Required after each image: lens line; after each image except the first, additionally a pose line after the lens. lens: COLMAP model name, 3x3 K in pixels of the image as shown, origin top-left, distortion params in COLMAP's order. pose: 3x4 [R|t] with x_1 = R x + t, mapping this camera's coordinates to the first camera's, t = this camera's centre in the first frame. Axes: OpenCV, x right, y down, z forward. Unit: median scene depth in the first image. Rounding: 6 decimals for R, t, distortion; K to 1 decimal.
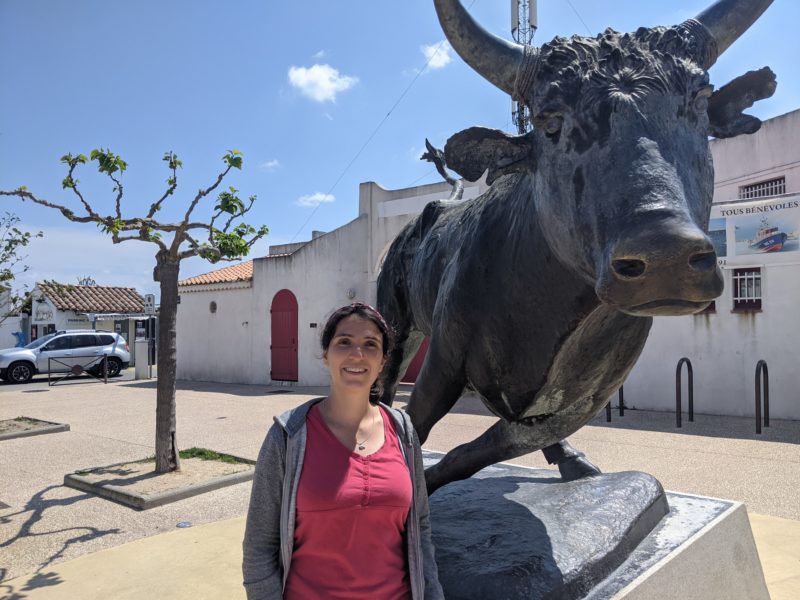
lens RADIAL K [[627.4, 0, 400.6], [0, 627.4, 314.9], [0, 0, 1]] dist [0.087499, -0.156359]
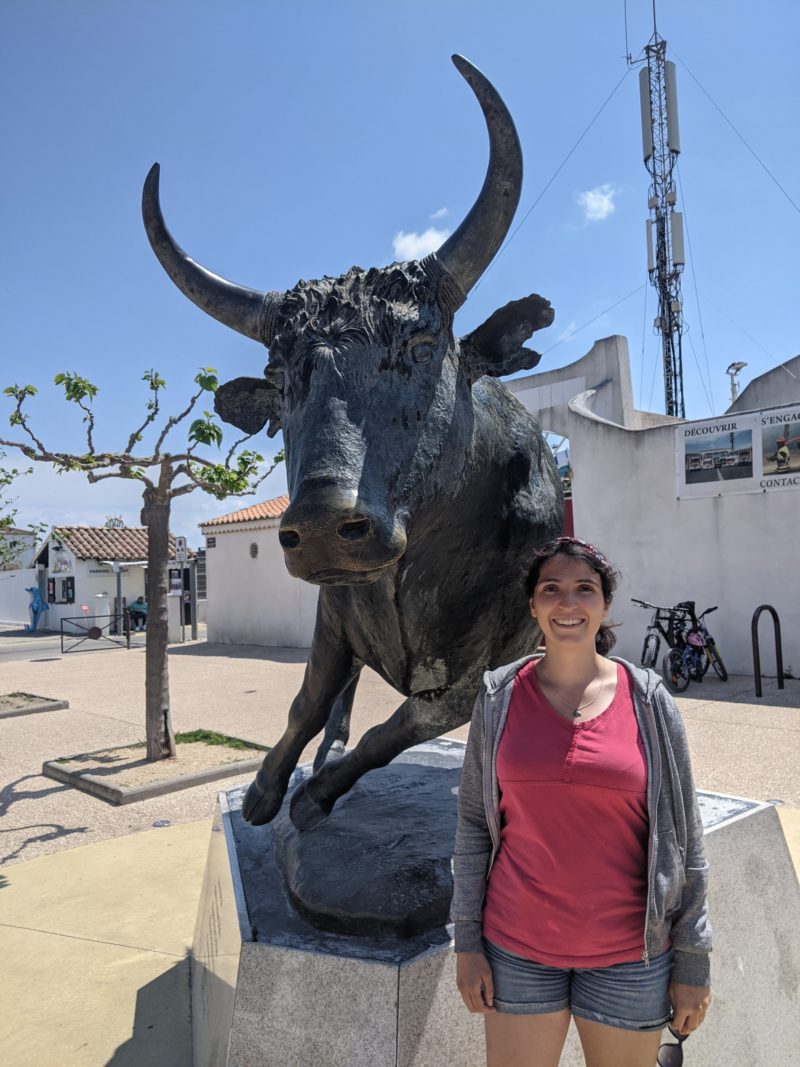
lens RADIAL K [[844.2, 0, 387.6], [0, 844.2, 530.5], [0, 0, 1]] dist [0.068899, -0.108728]
pose [[0.986319, -0.034168, -0.161270, 0.114060], [0.030050, 0.999159, -0.027908, -0.007292], [0.162088, 0.022680, 0.986516, -0.040011]]
